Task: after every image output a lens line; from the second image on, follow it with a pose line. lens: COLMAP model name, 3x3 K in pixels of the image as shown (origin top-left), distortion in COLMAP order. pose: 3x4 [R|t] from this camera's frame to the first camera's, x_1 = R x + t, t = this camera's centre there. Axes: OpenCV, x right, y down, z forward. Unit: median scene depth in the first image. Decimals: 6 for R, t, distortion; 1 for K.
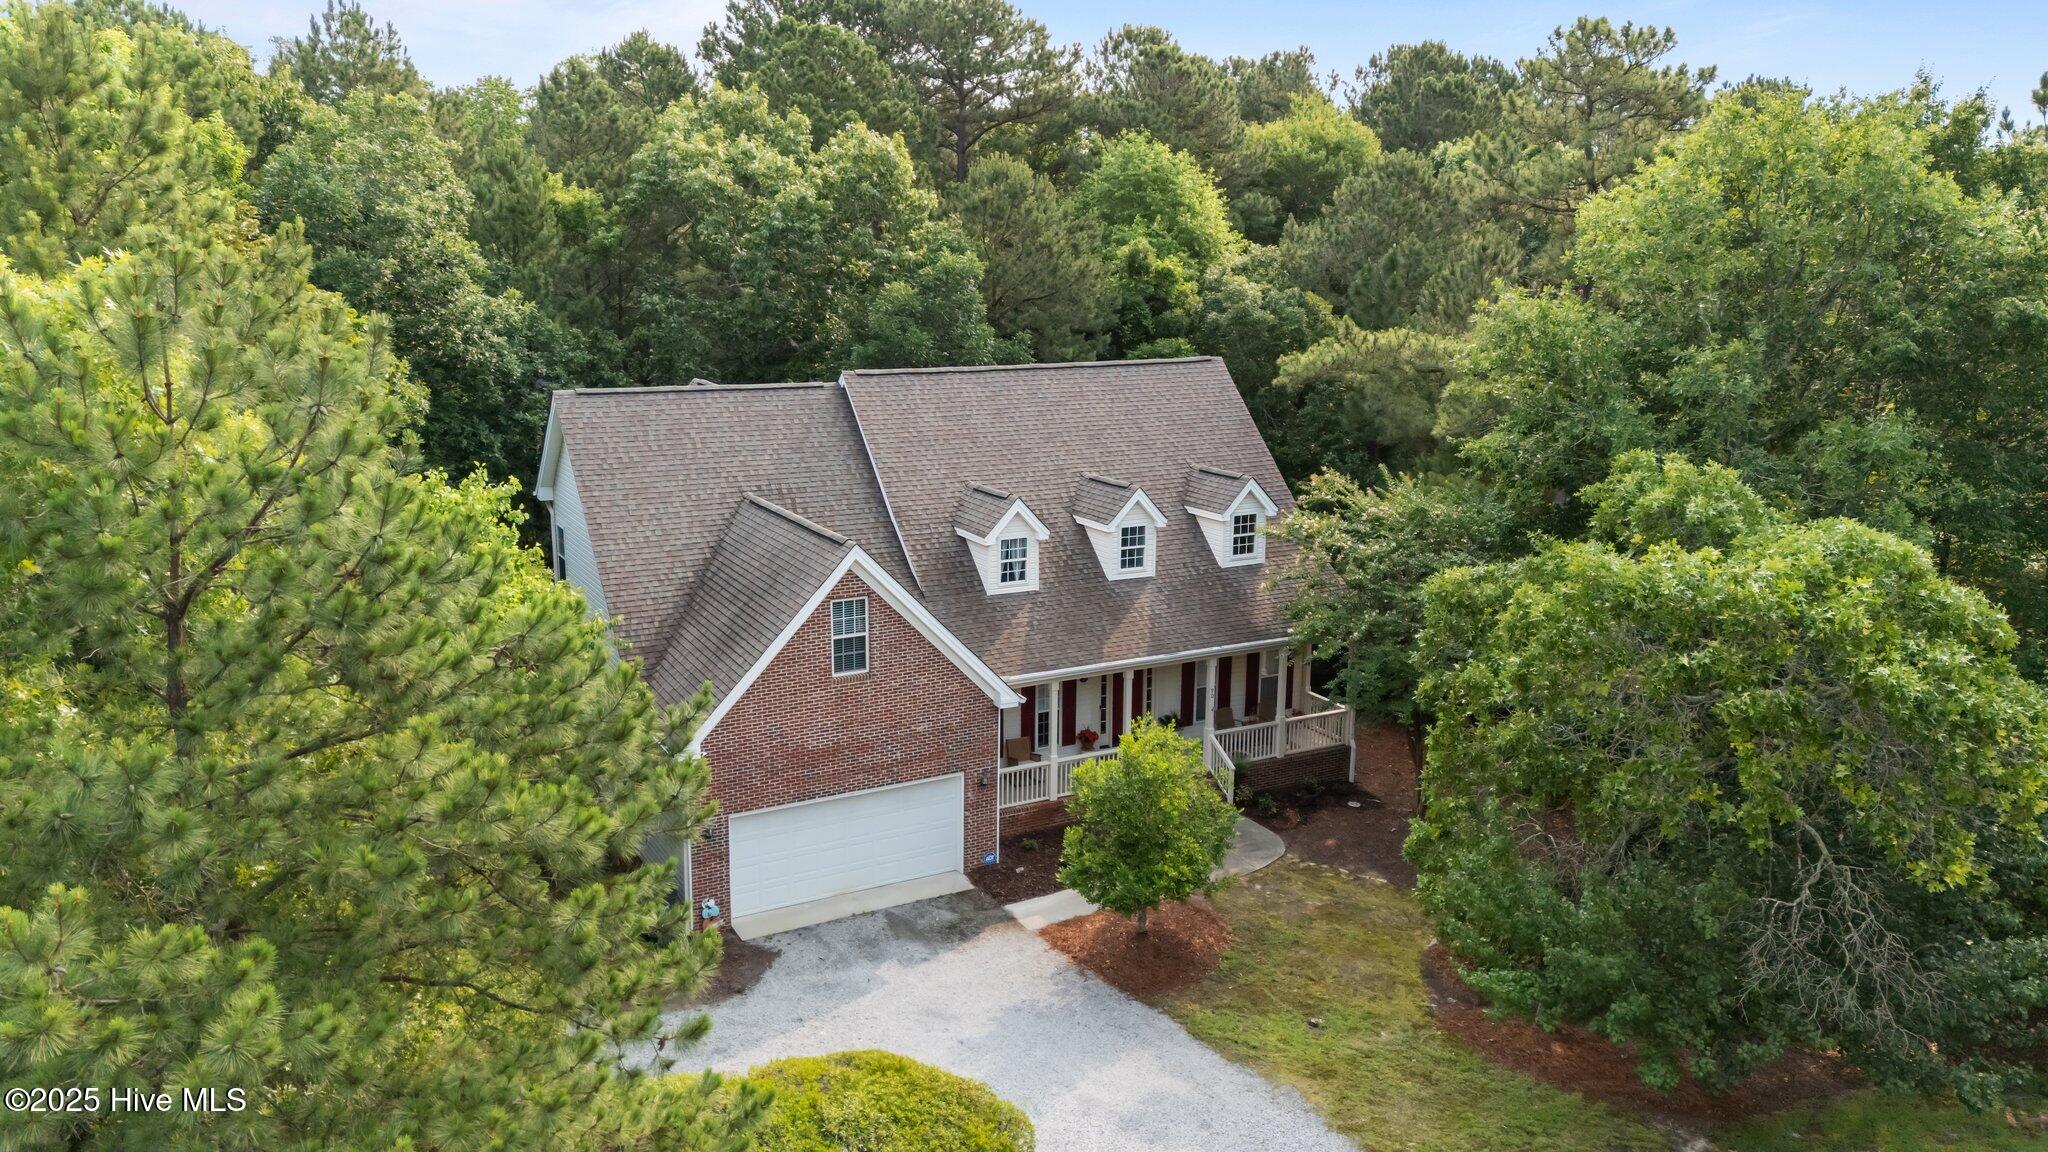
lens RADIAL K [[1708.8, 0, 1024.0], [0, 1708.8, 576.0], [0, 0, 1]] dist [0.020060, -0.007191]
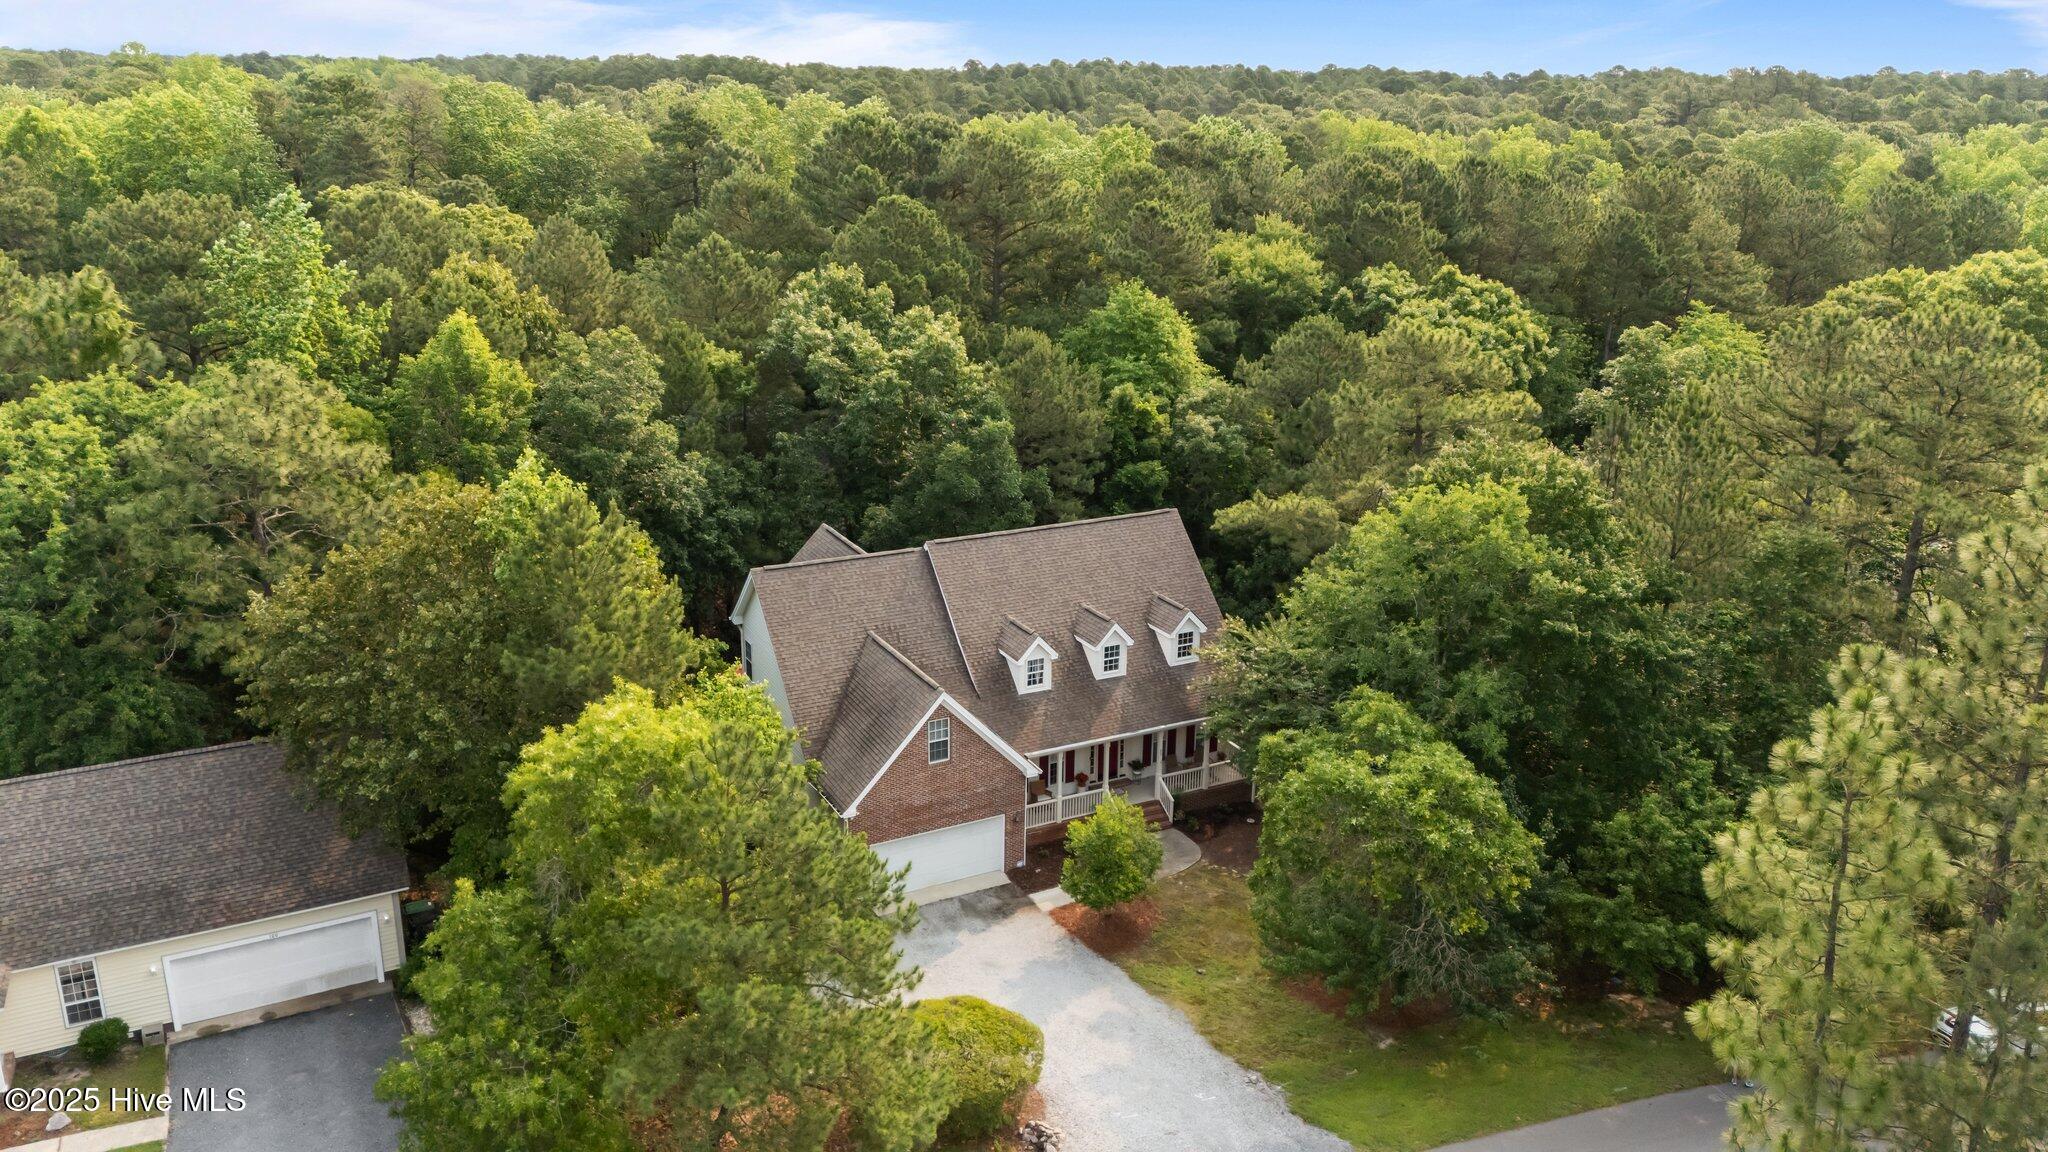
lens RADIAL K [[1708.8, 0, 1024.0], [0, 1708.8, 576.0], [0, 0, 1]] dist [0.020060, -0.007191]
pose [[0.999900, 0.007905, -0.011730, 0.001056], [-0.006978, 0.997003, 0.077042, -0.217926], [0.012304, -0.076952, 0.996959, -0.573141]]
